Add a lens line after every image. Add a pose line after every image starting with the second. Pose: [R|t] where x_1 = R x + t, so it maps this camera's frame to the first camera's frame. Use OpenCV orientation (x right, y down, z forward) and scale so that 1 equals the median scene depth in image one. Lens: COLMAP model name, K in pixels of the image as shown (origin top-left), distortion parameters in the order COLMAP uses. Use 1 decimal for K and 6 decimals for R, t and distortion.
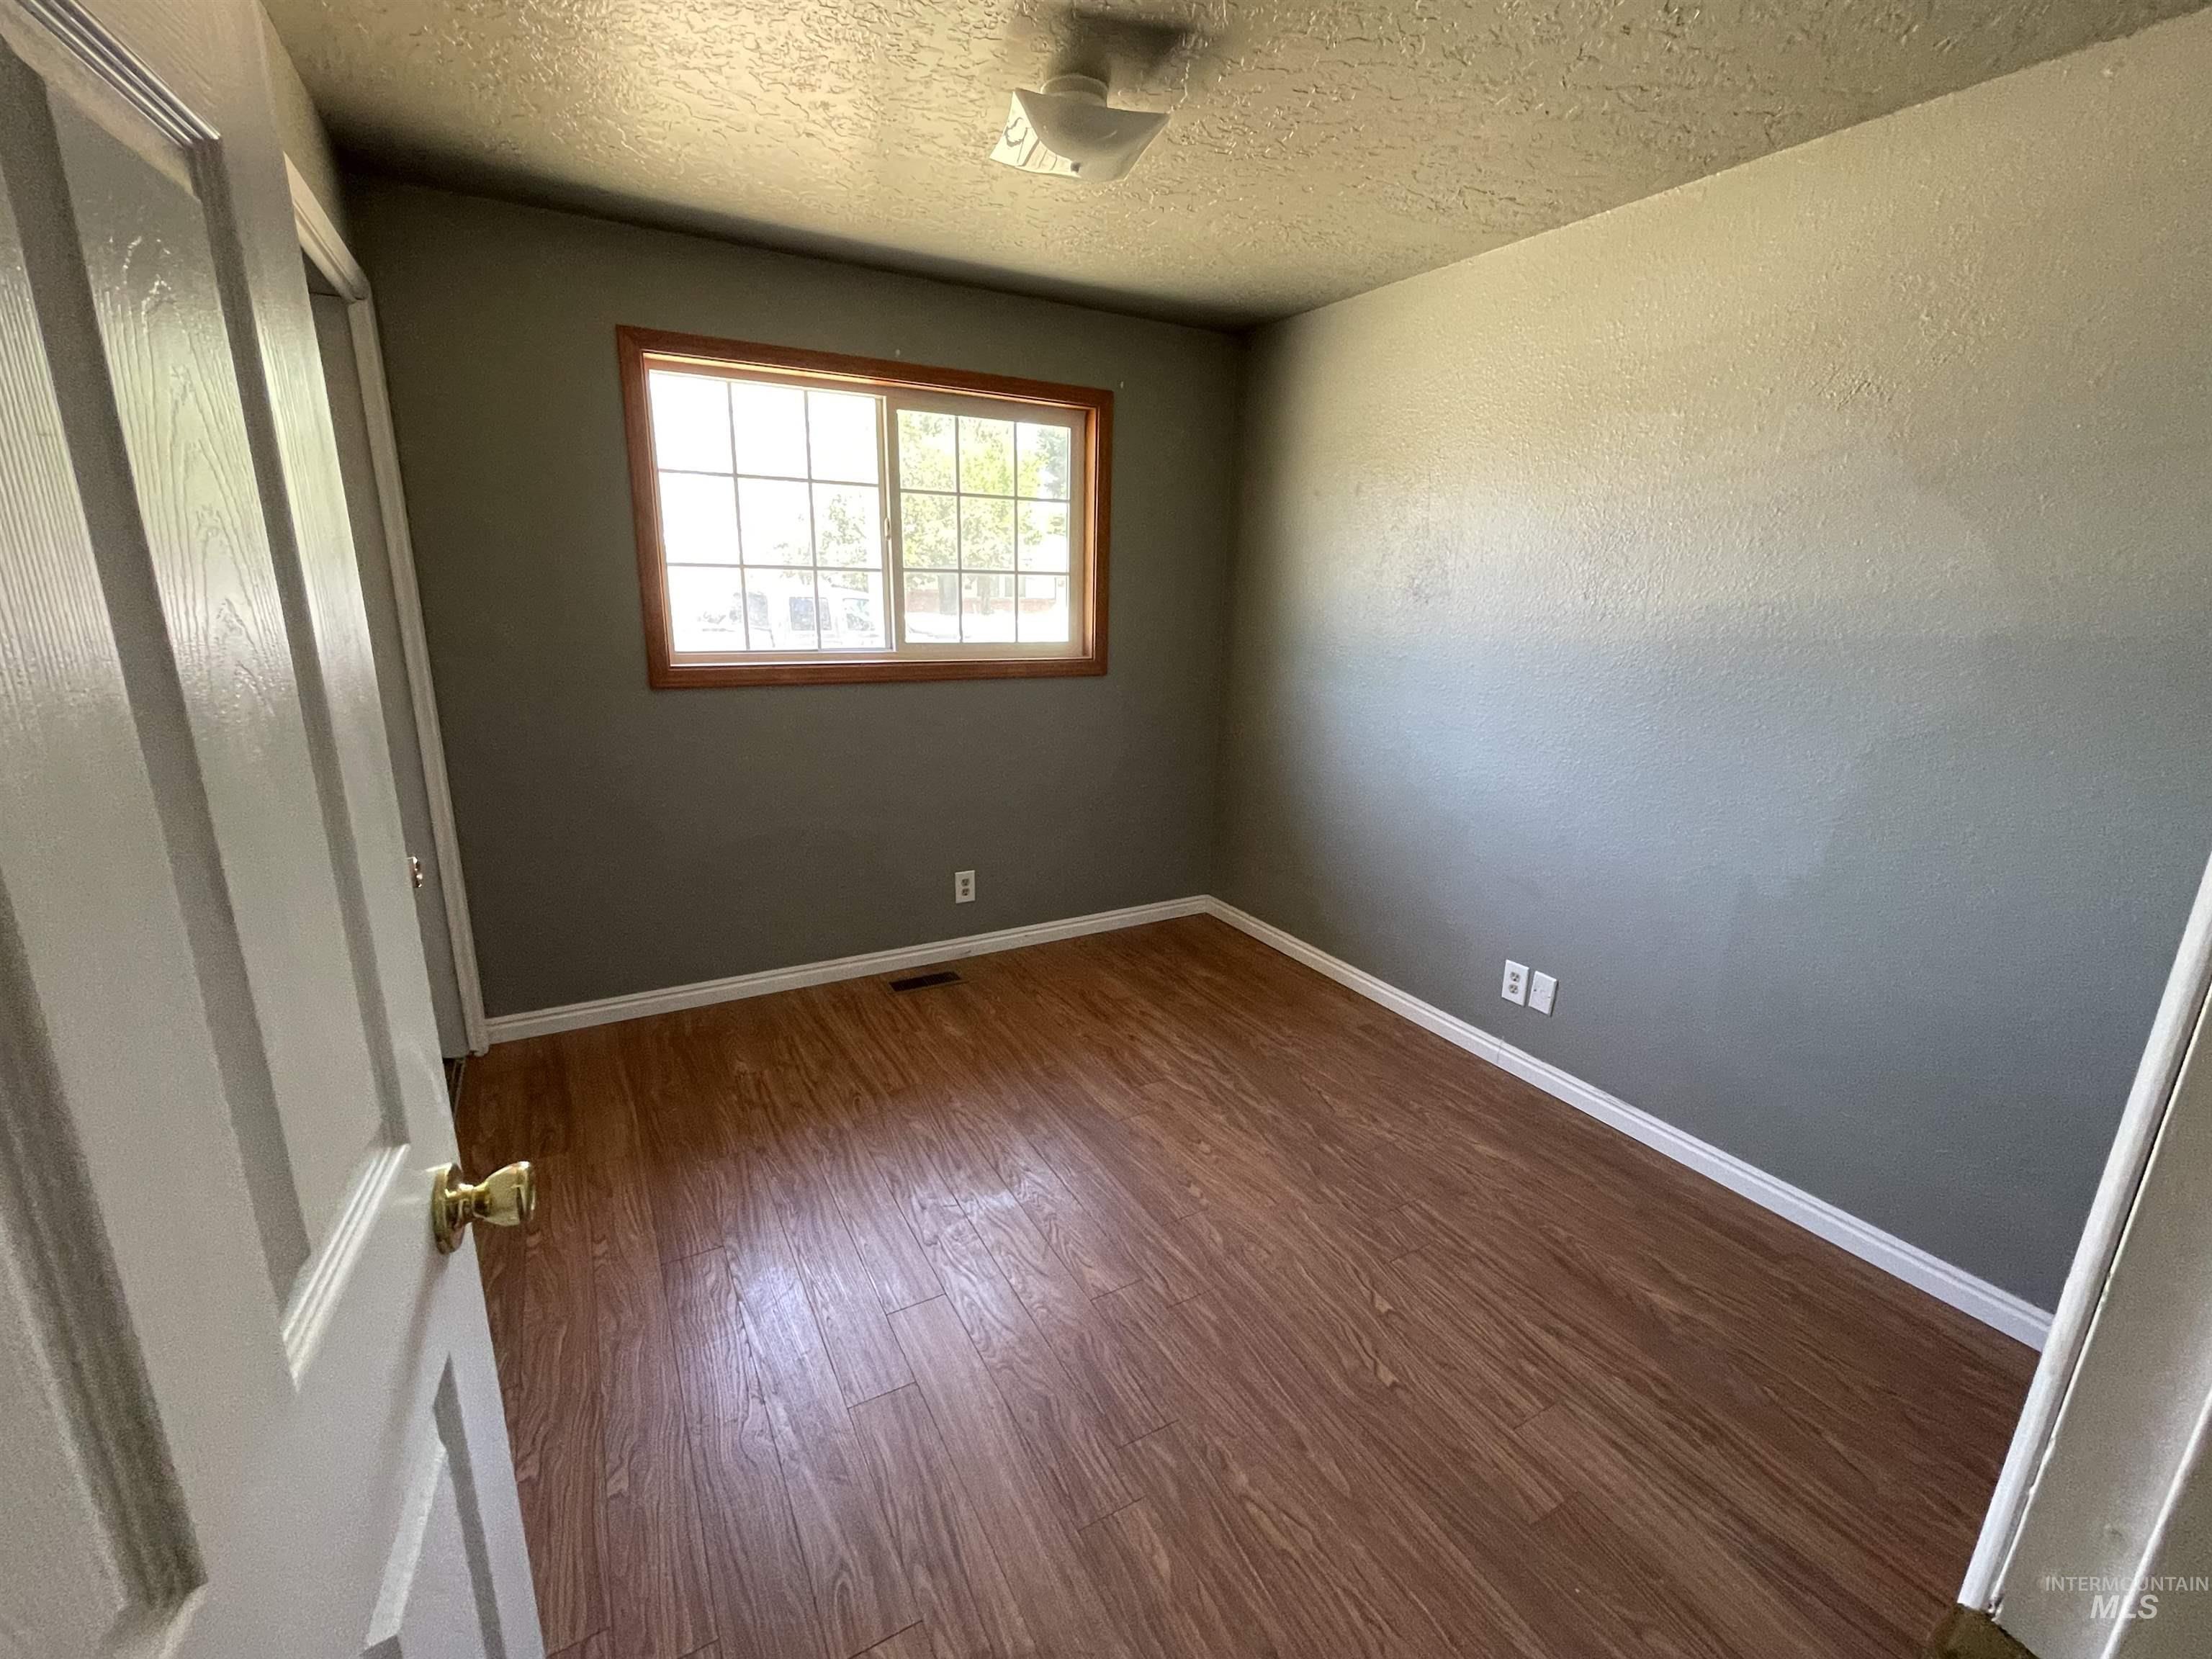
lens RADIAL K [[926.7, 0, 1109.8], [0, 926.7, 833.3], [0, 0, 1]] dist [-0.001729, 0.000096]
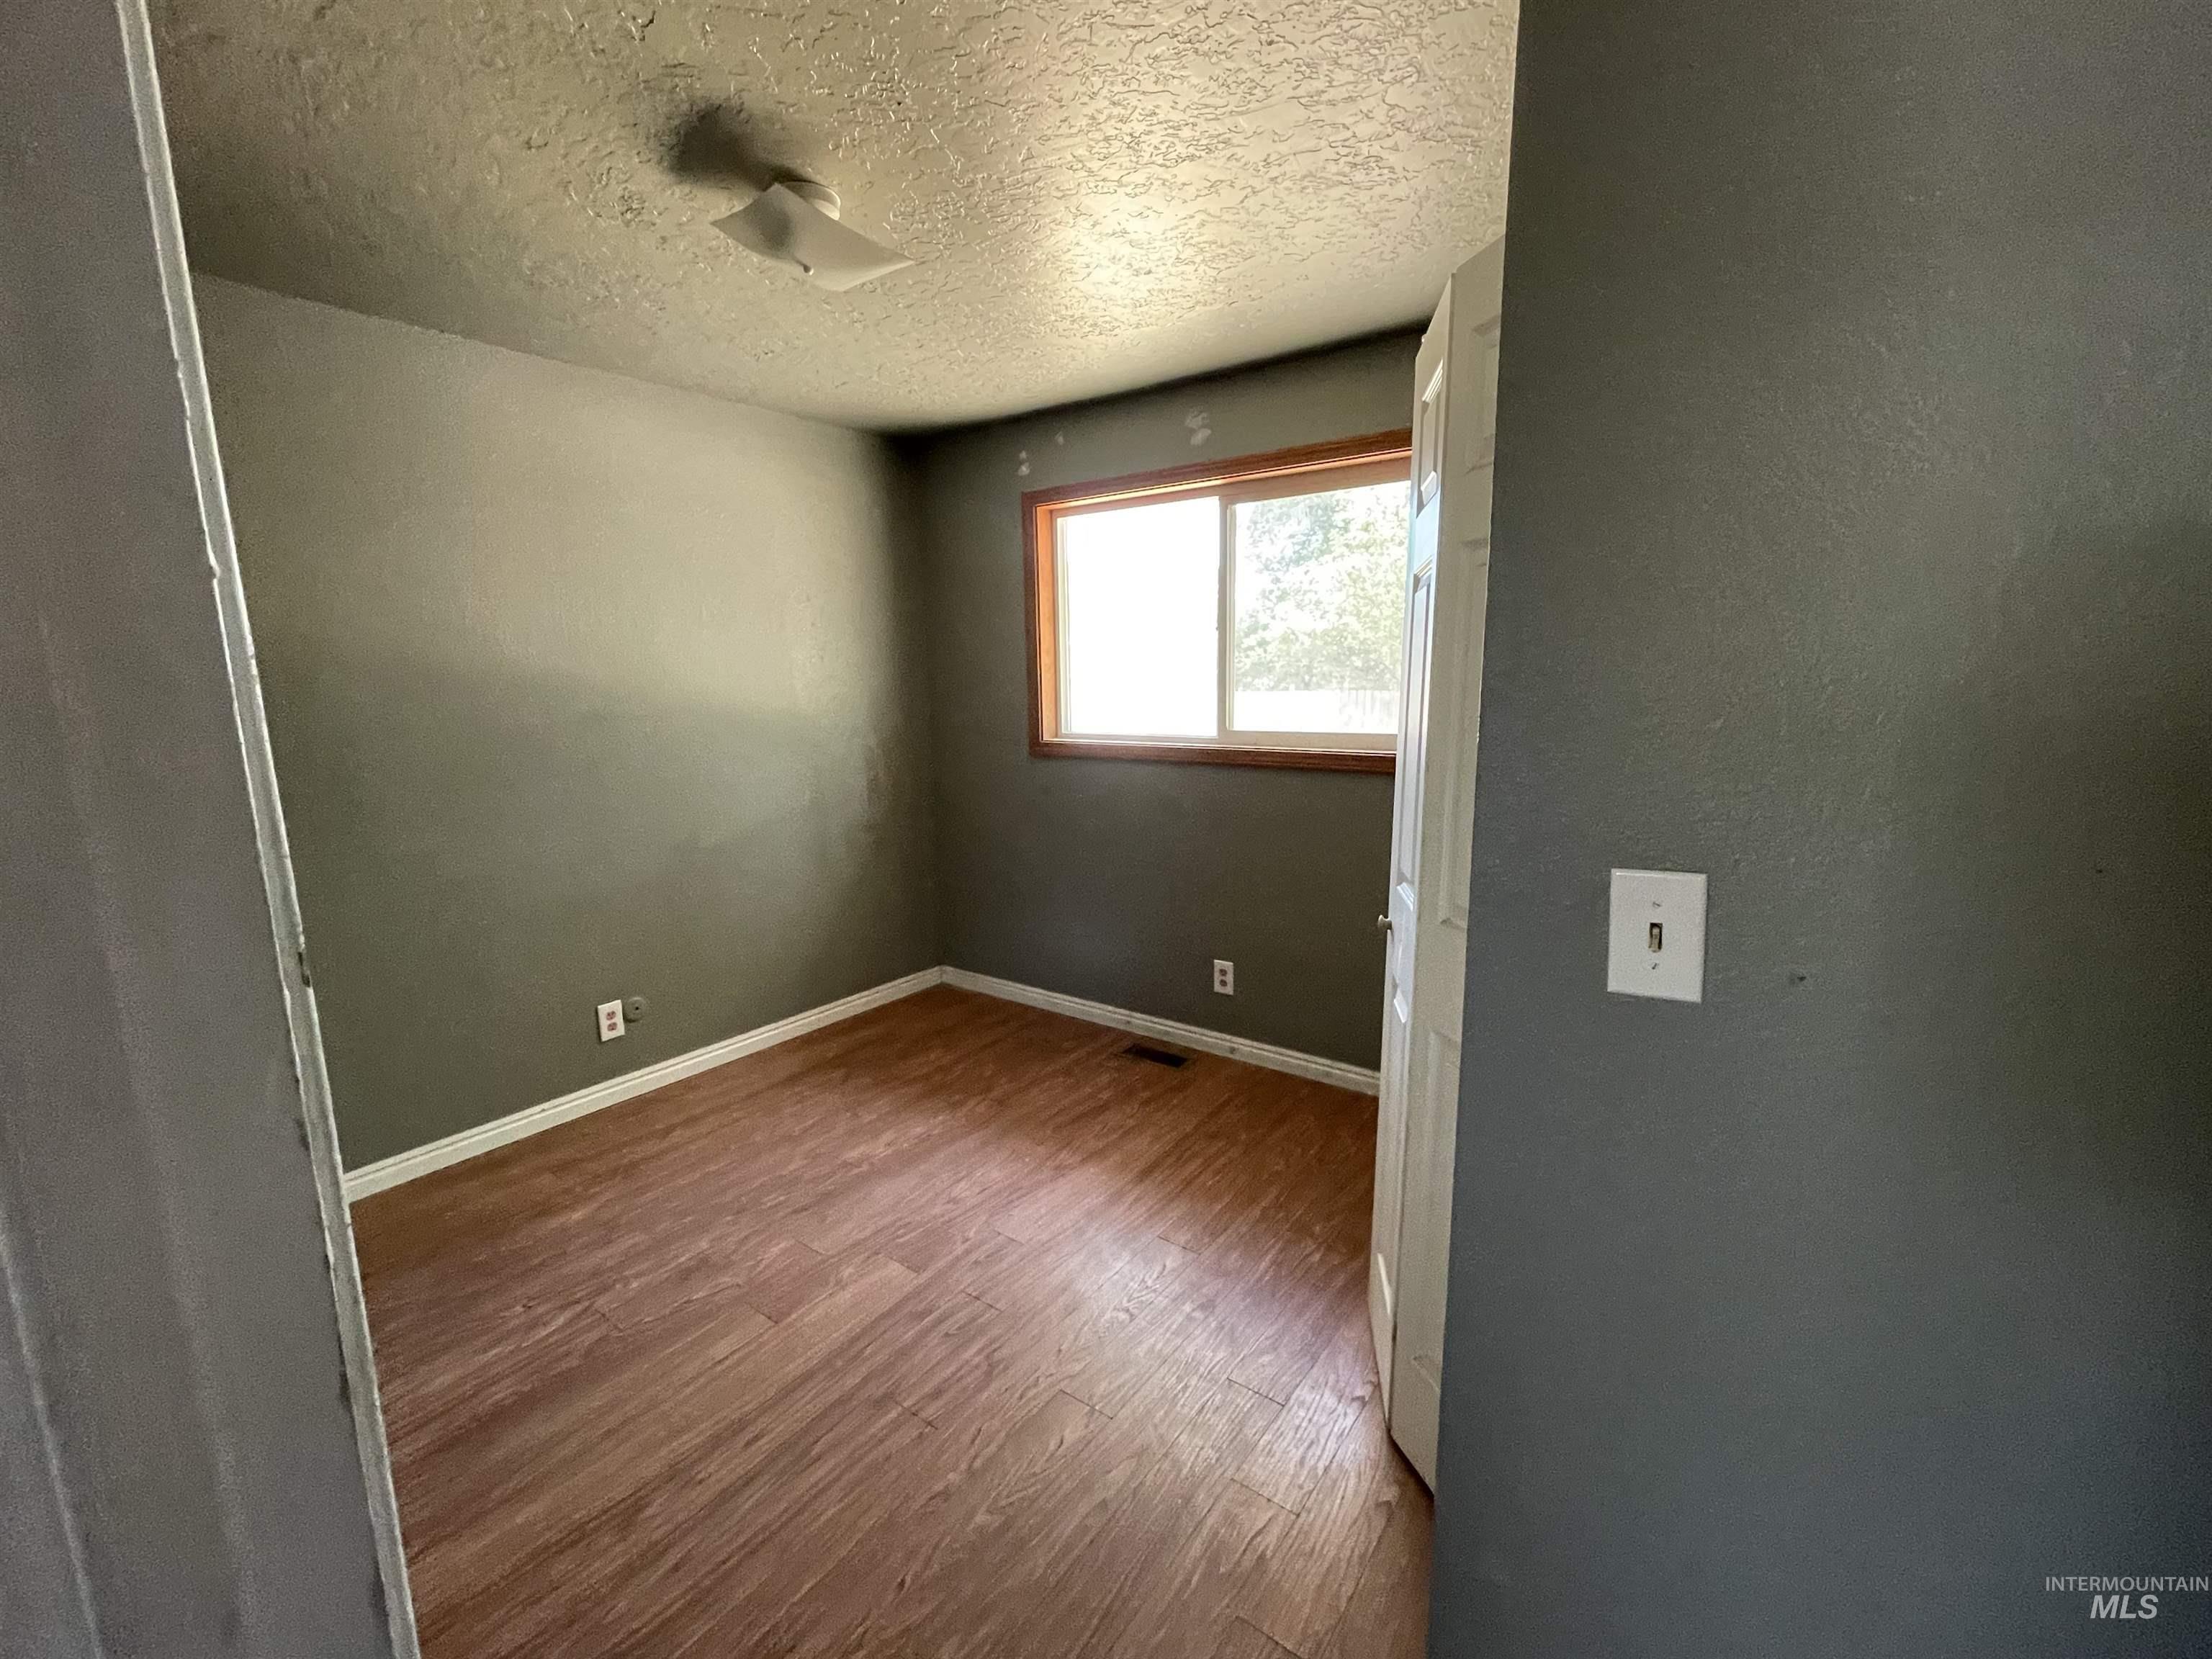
lens RADIAL K [[926.7, 0, 1109.8], [0, 926.7, 833.3], [0, 0, 1]] dist [-0.001729, 0.000096]
pose [[0.445137, 0.113085, -0.888293, 0.656906], [-0.205183, 0.978482, 0.021747, -0.088860], [0.871638, 0.172582, 0.458762, 0.453411]]
